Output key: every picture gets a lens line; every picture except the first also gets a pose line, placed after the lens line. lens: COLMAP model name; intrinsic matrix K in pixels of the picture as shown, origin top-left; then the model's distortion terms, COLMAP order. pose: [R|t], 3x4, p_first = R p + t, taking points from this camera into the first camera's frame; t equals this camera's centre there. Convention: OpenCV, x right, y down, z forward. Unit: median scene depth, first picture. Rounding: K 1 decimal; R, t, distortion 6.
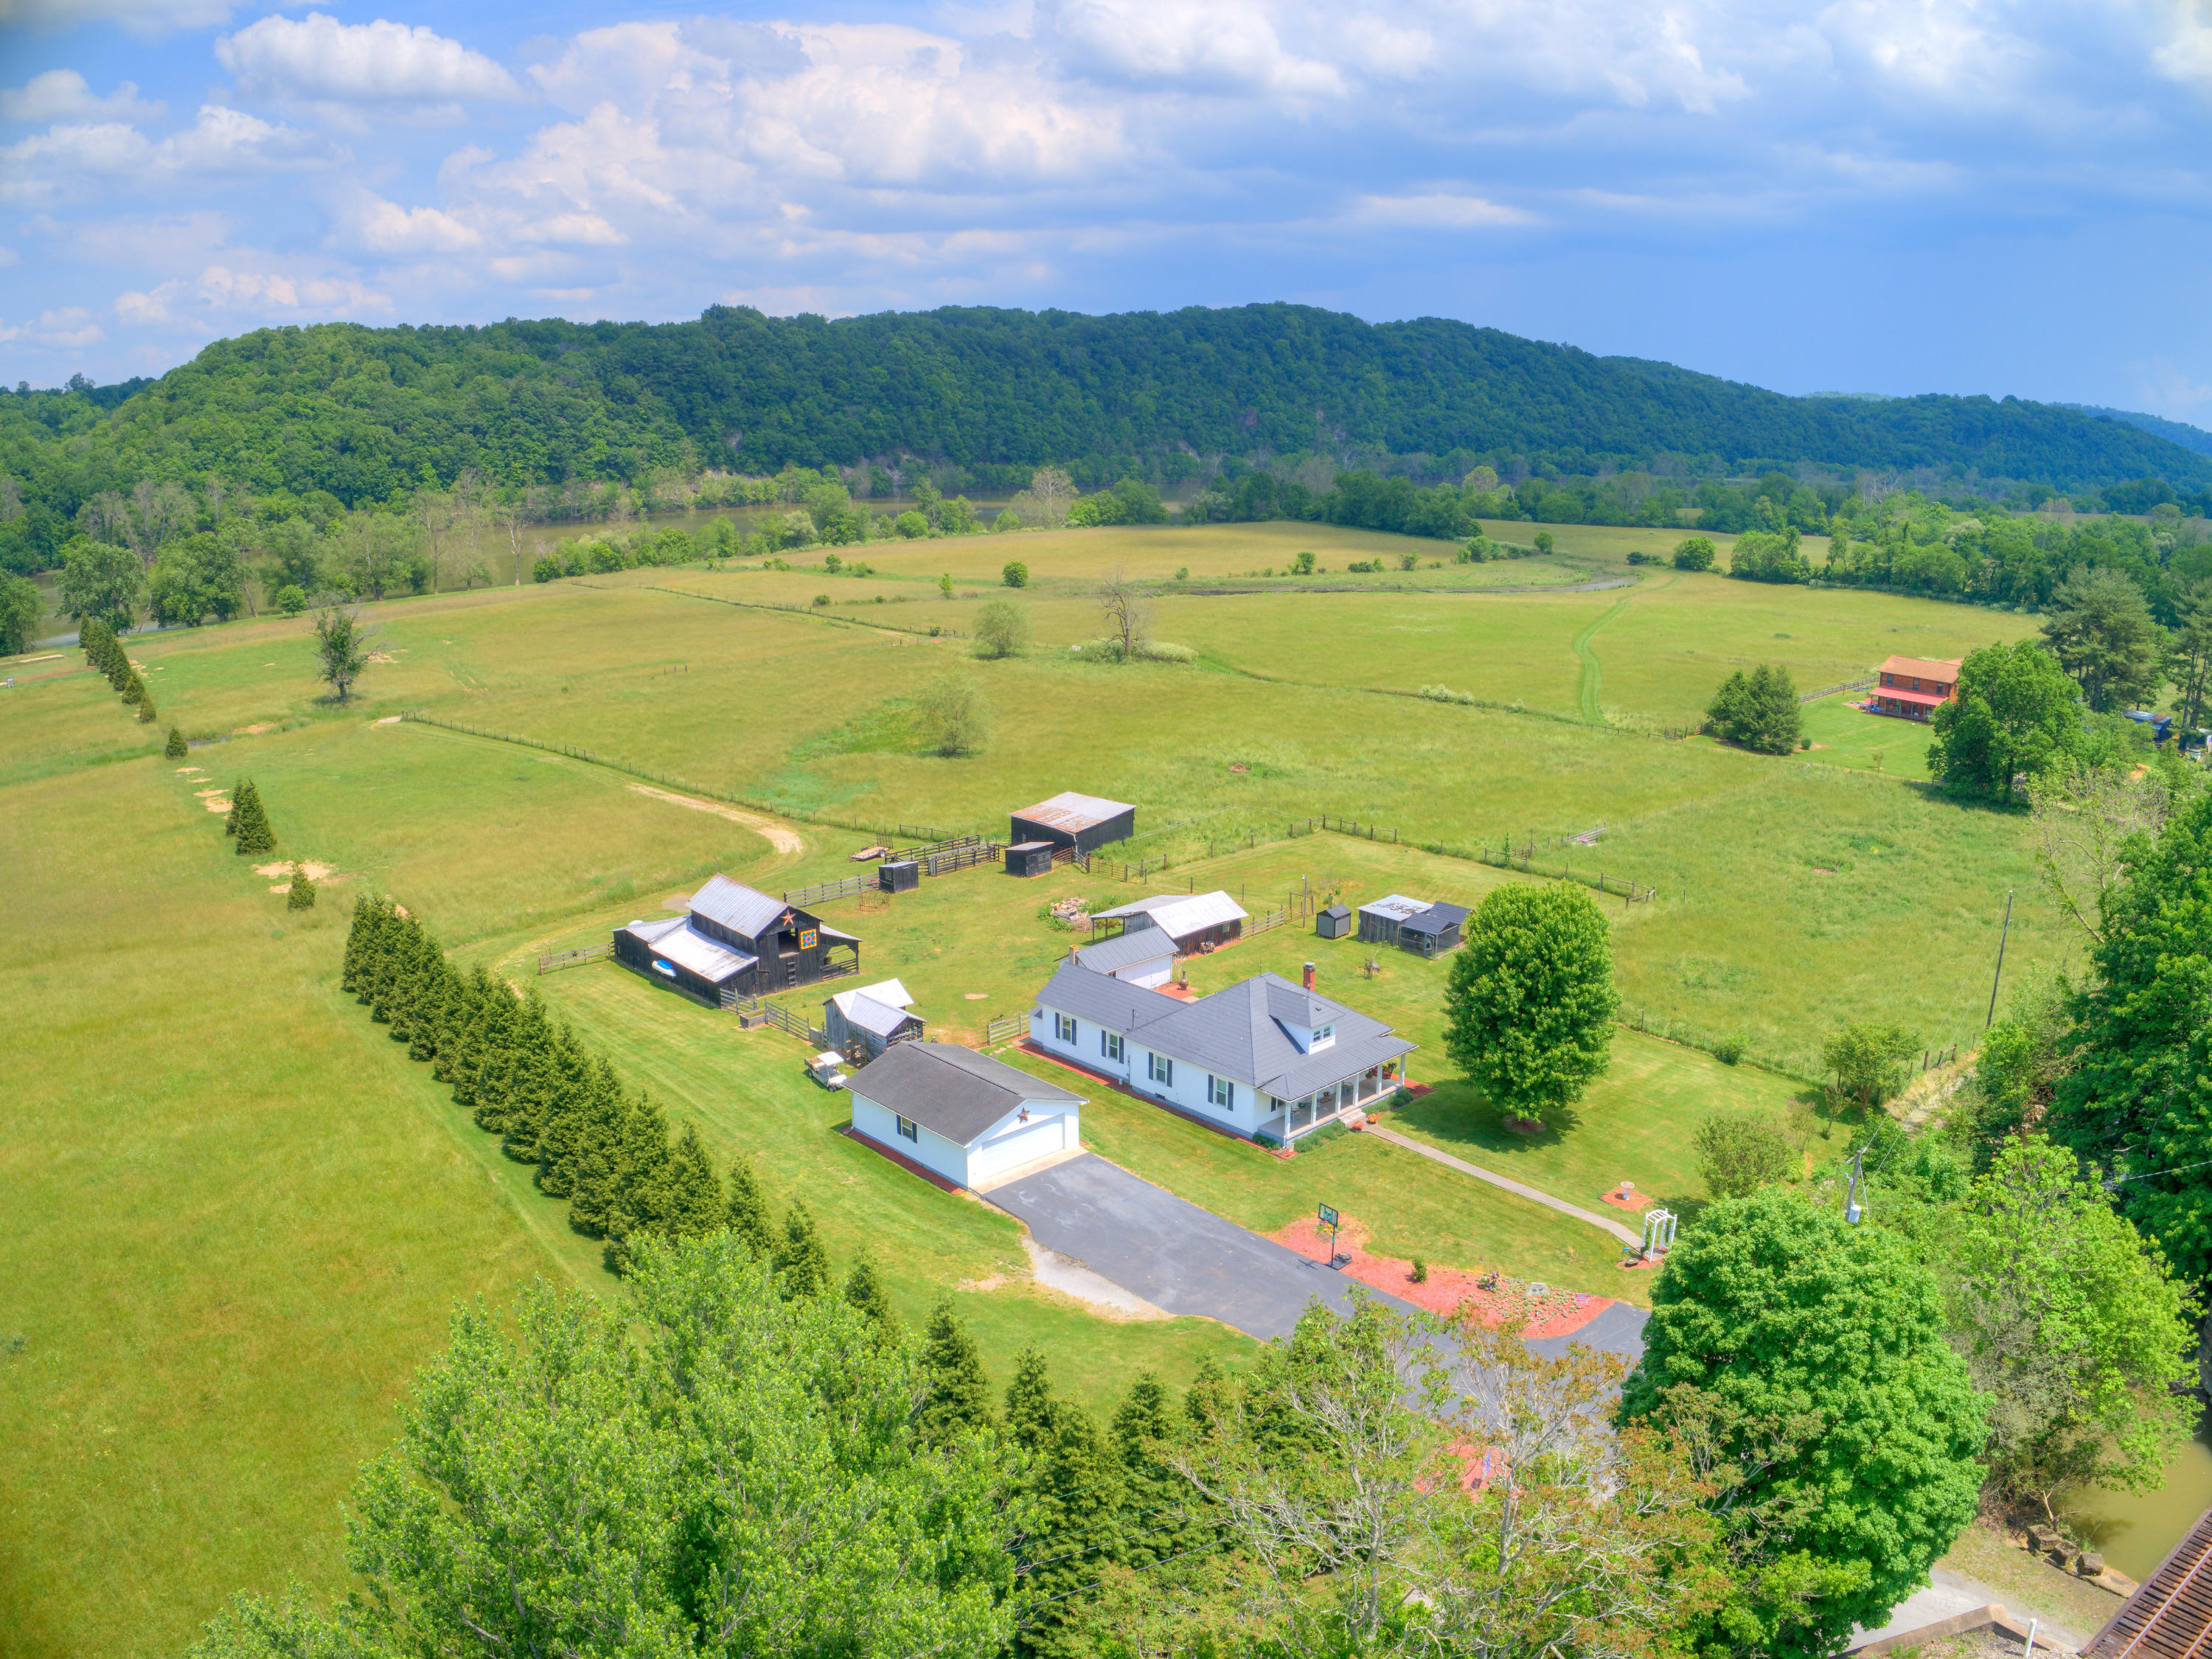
lens RADIAL K [[1677.6, 0, 1120.9], [0, 1677.6, 806.2], [0, 0, 1]] dist [-0.247152, 0.063165]
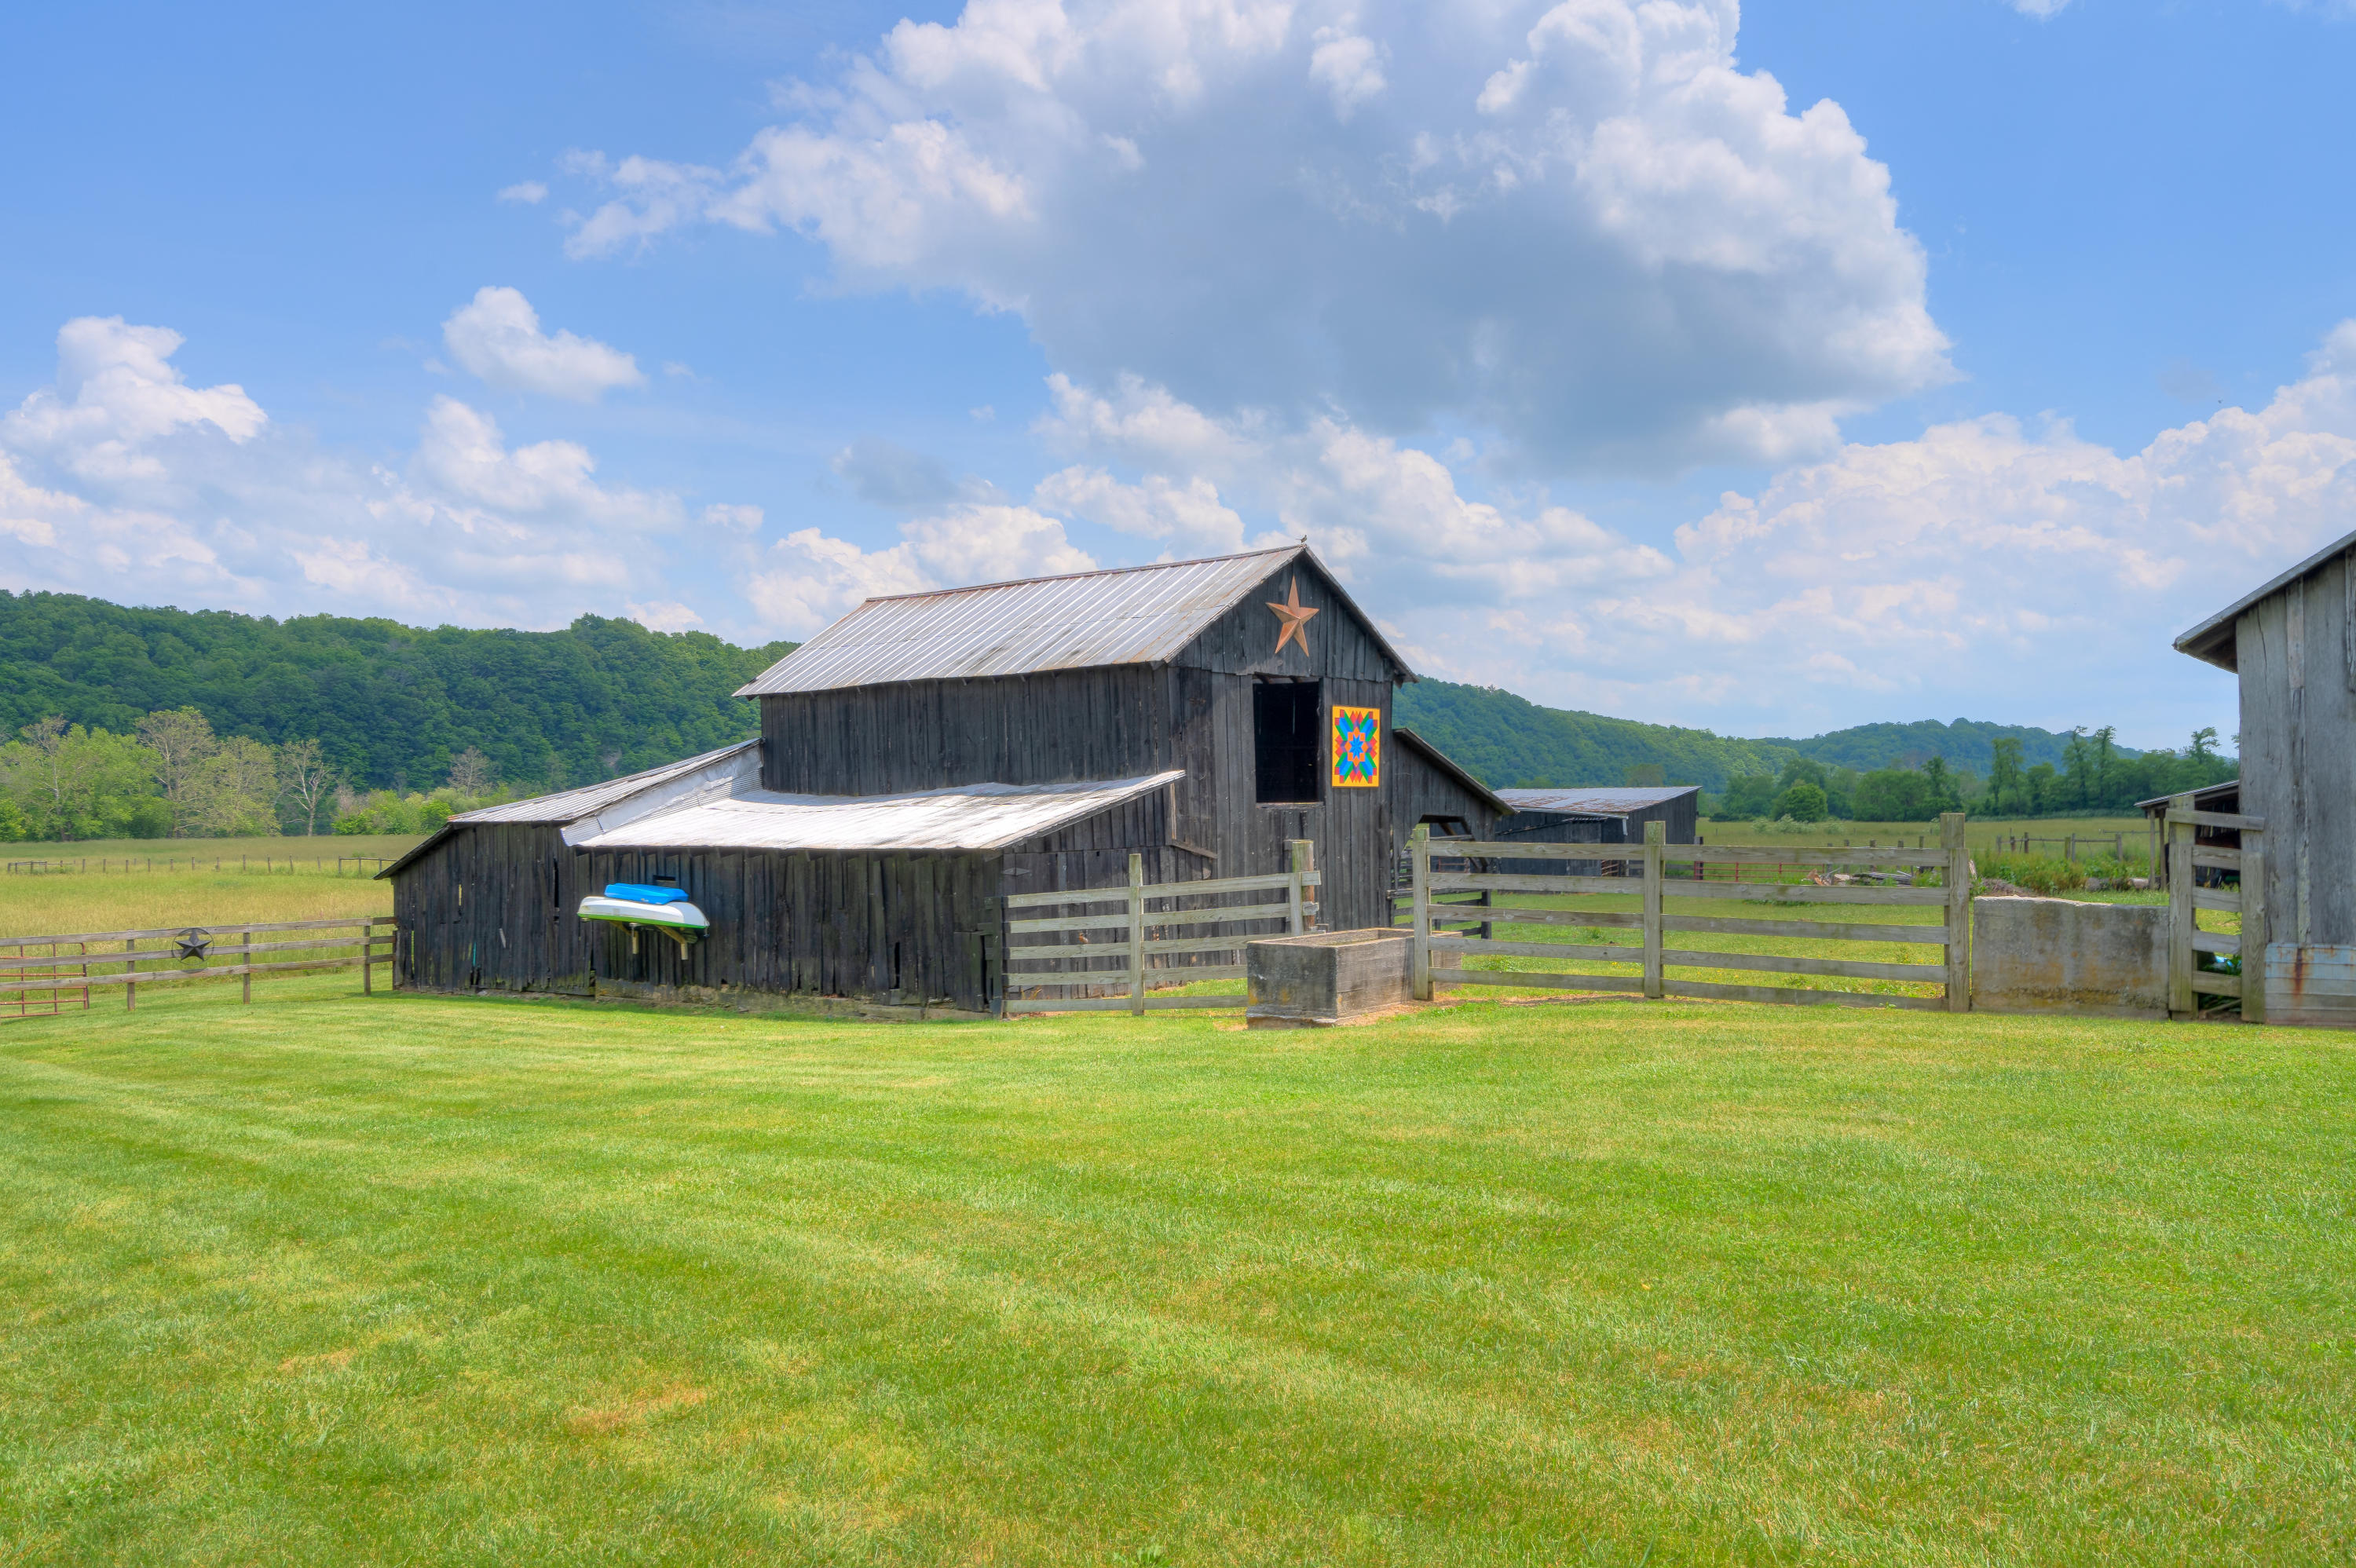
lens RADIAL K [[1614.8, 0, 1165.8], [0, 1614.8, 801.2], [0, 0, 1]] dist [-0.000549, 0.002052]
pose [[0.992972, -0.017946, 0.116984, -0.049707], [0.047577, 0.965580, -0.255717, 0.027296], [-0.108368, 0.259485, 0.959648, 0.168645]]
